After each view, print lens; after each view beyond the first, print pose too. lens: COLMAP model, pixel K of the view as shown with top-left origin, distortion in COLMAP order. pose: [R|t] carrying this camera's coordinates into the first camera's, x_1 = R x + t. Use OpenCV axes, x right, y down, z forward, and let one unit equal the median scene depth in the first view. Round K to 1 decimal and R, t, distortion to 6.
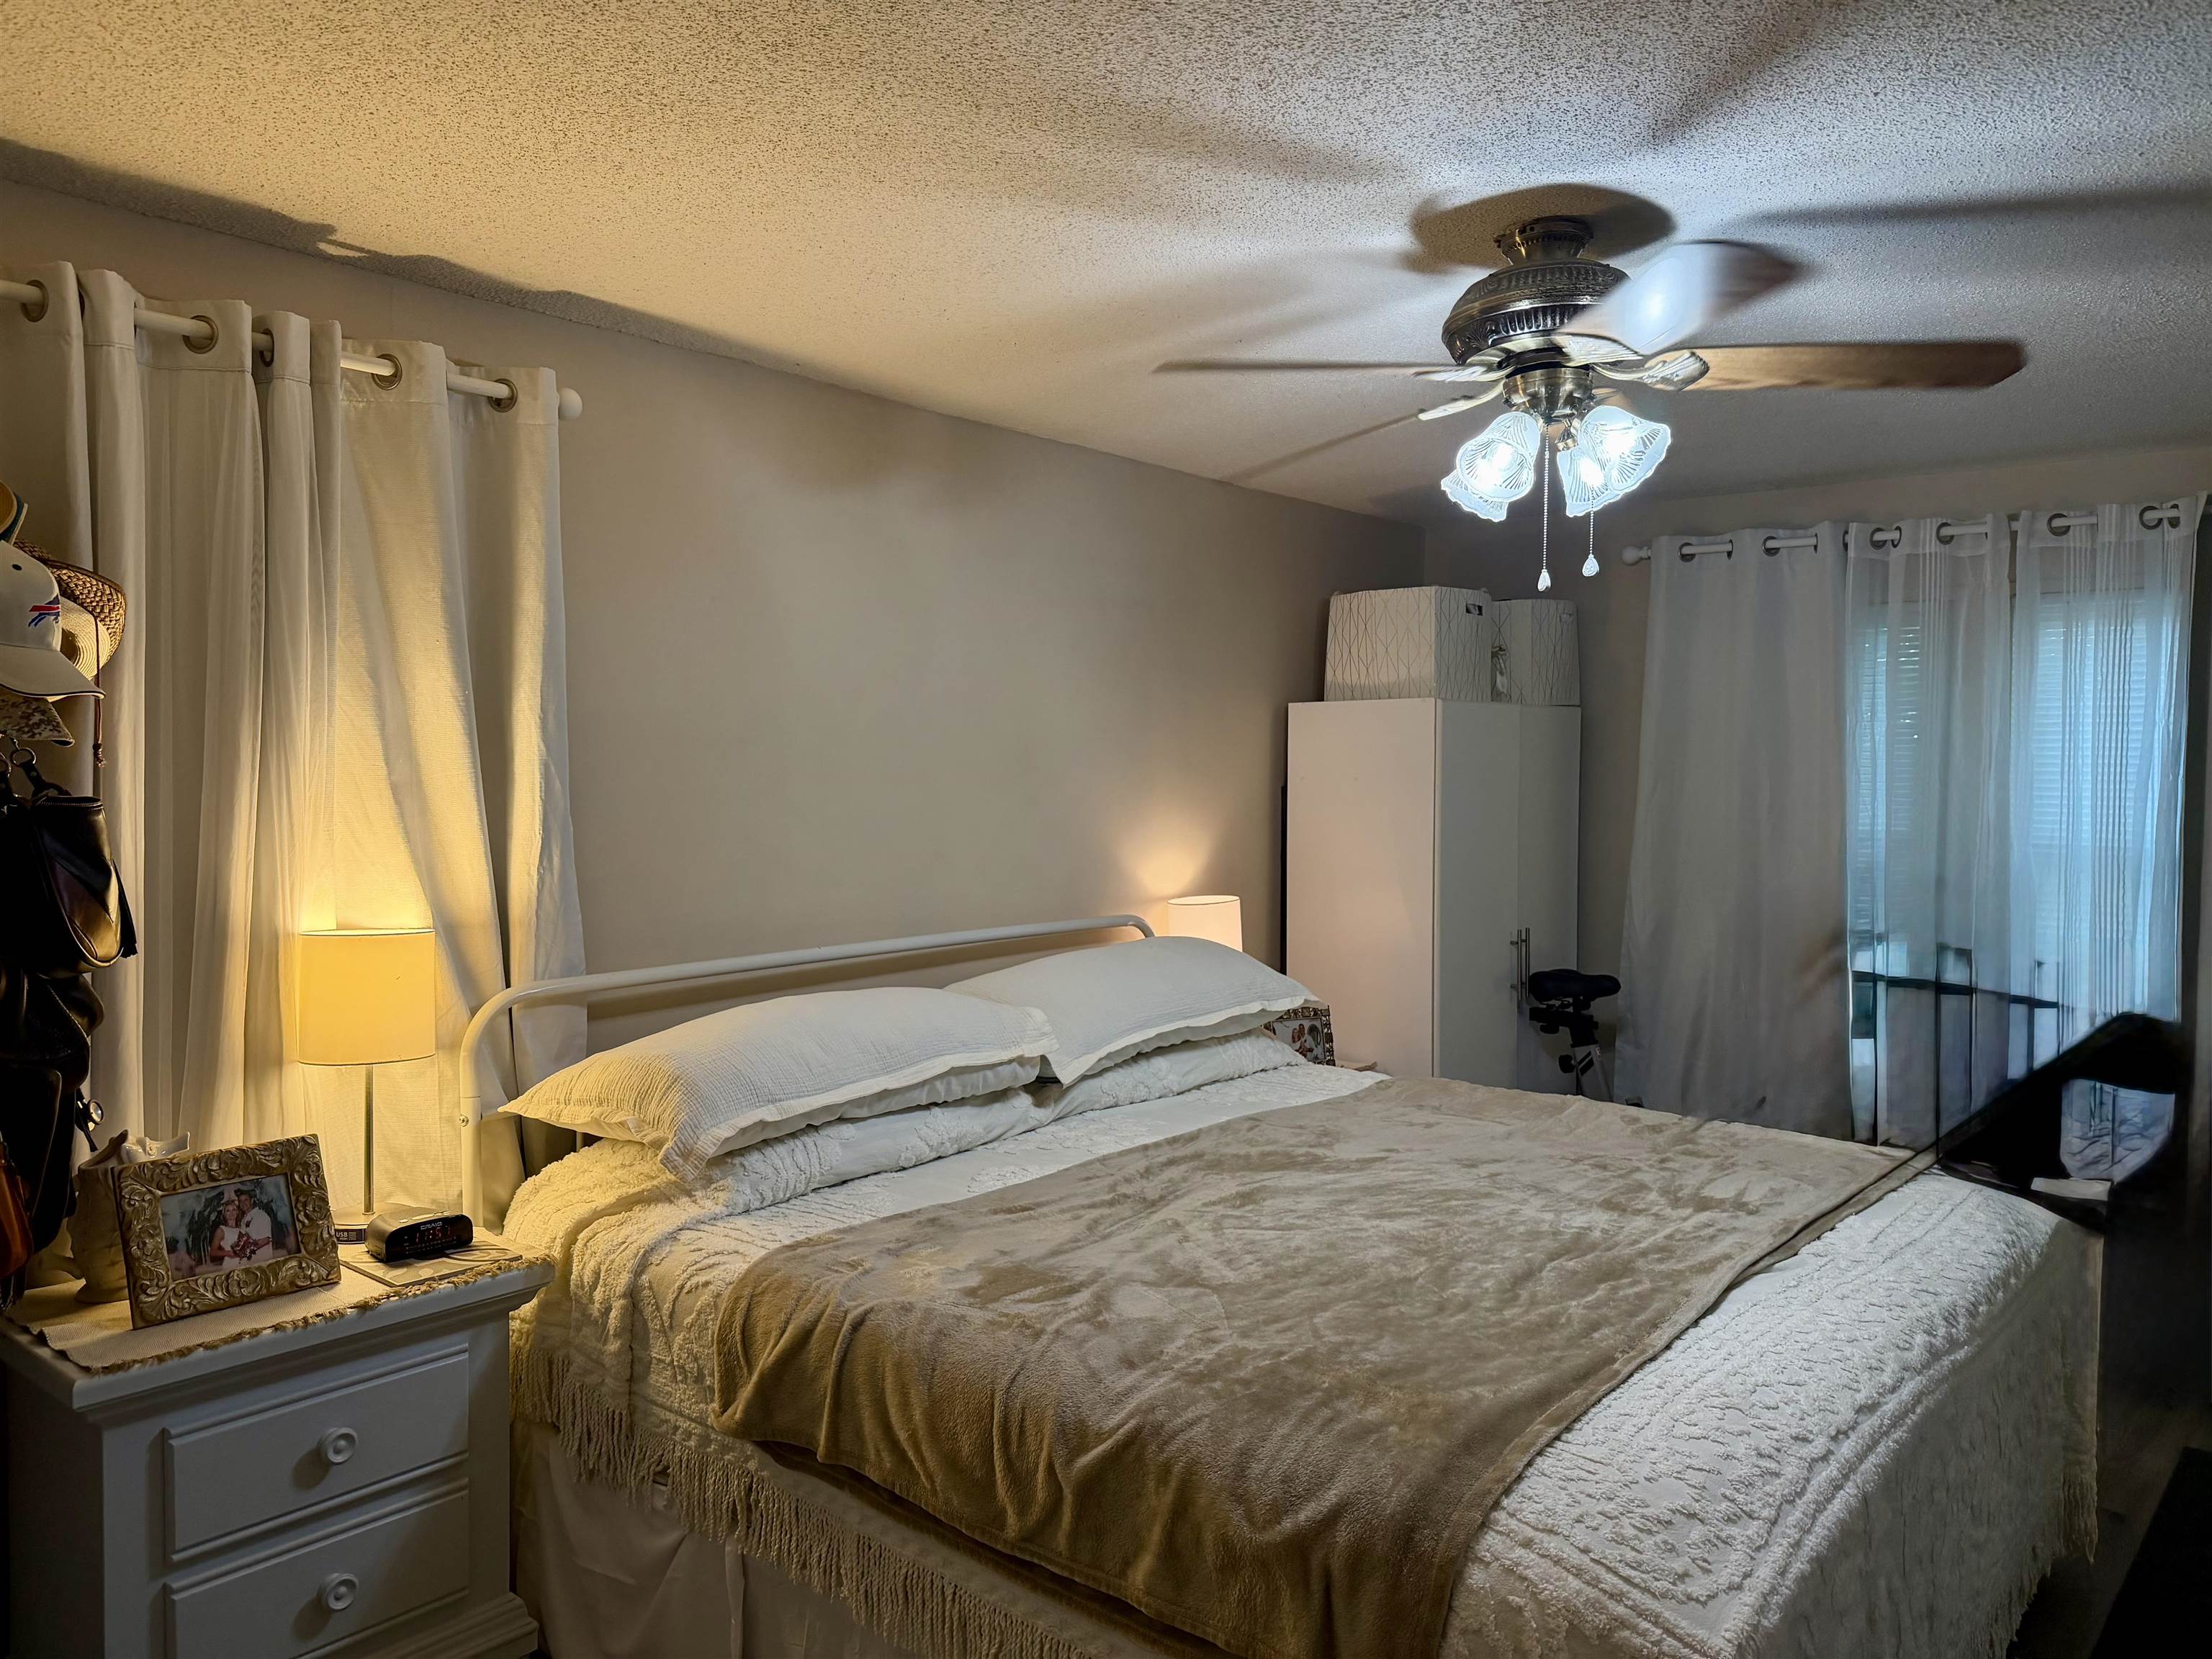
lens RADIAL K [[1575.0, 0, 1106.0], [0, 1575.0, 829.5], [0, 0, 1]] dist [0.053379, -0.001534]
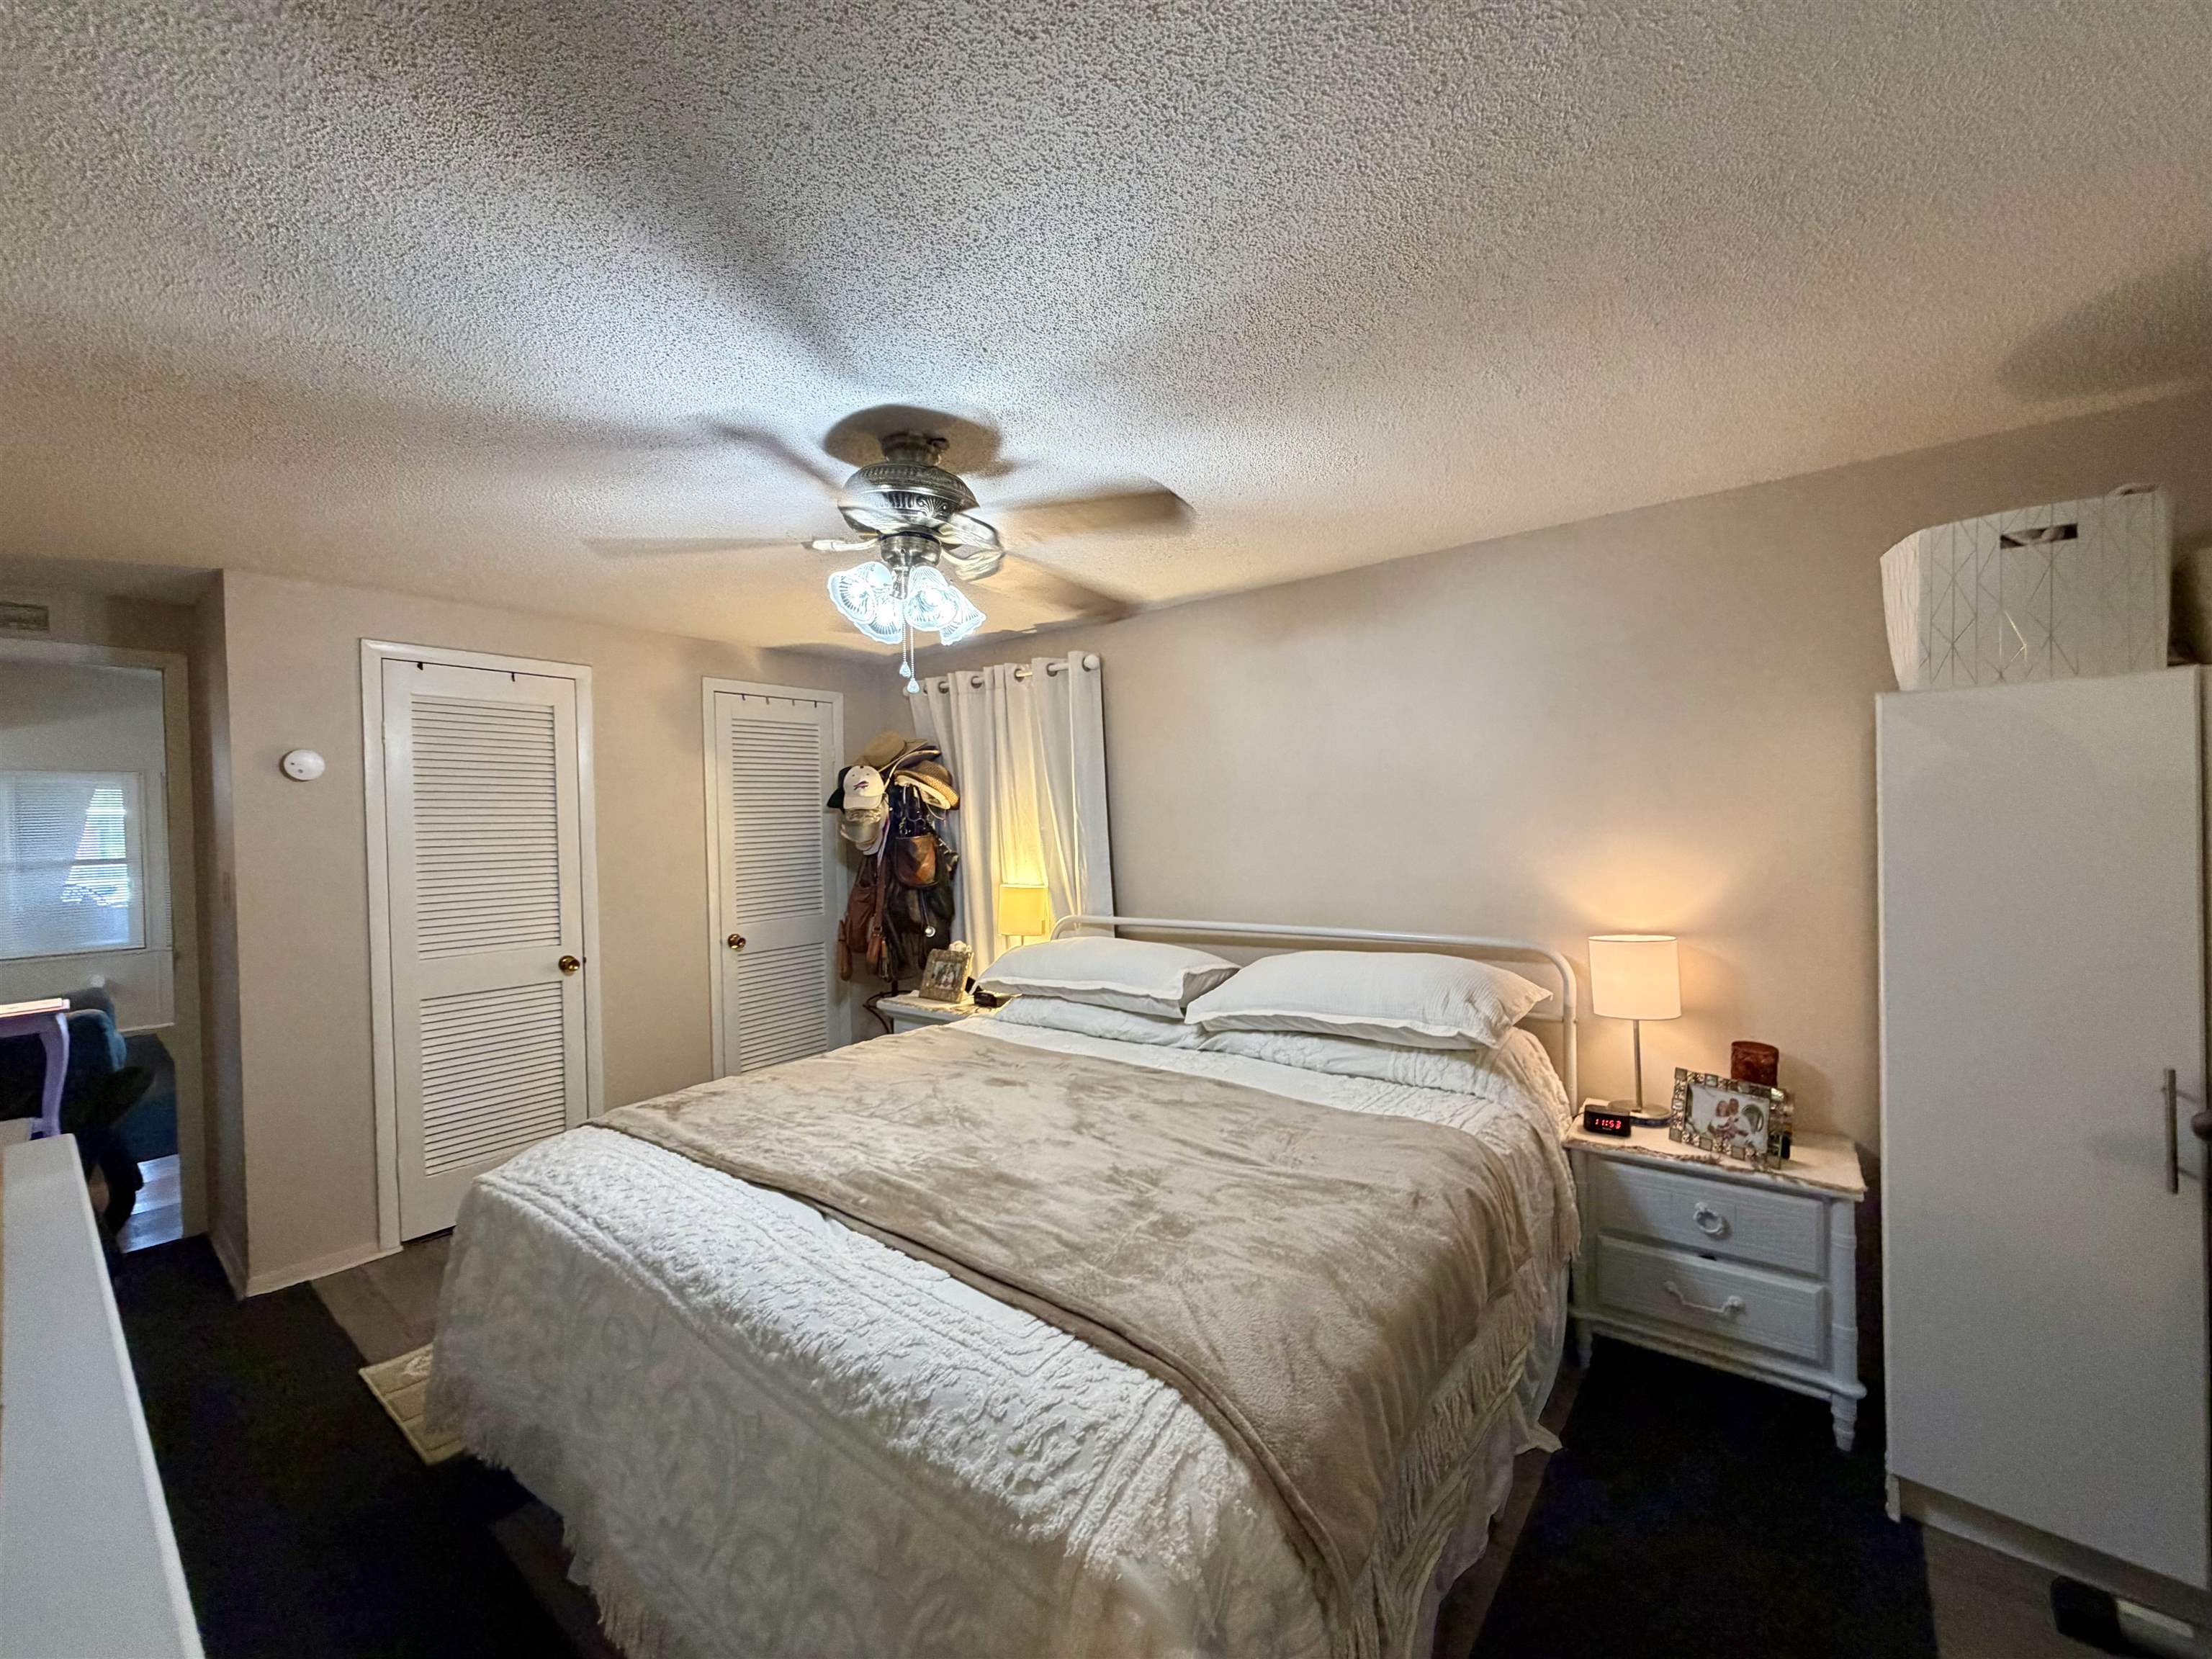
lens RADIAL K [[880.1, 0, 1105.0], [0, 880.1, 837.2], [0, 0, 1]] dist [0.000012, -0.000052]
pose [[0.024615, 0.003590, -0.999691, 0.911881], [-0.014298, 0.999893, 0.003239, -0.024541], [0.999595, 0.014214, 0.024664, 0.986106]]
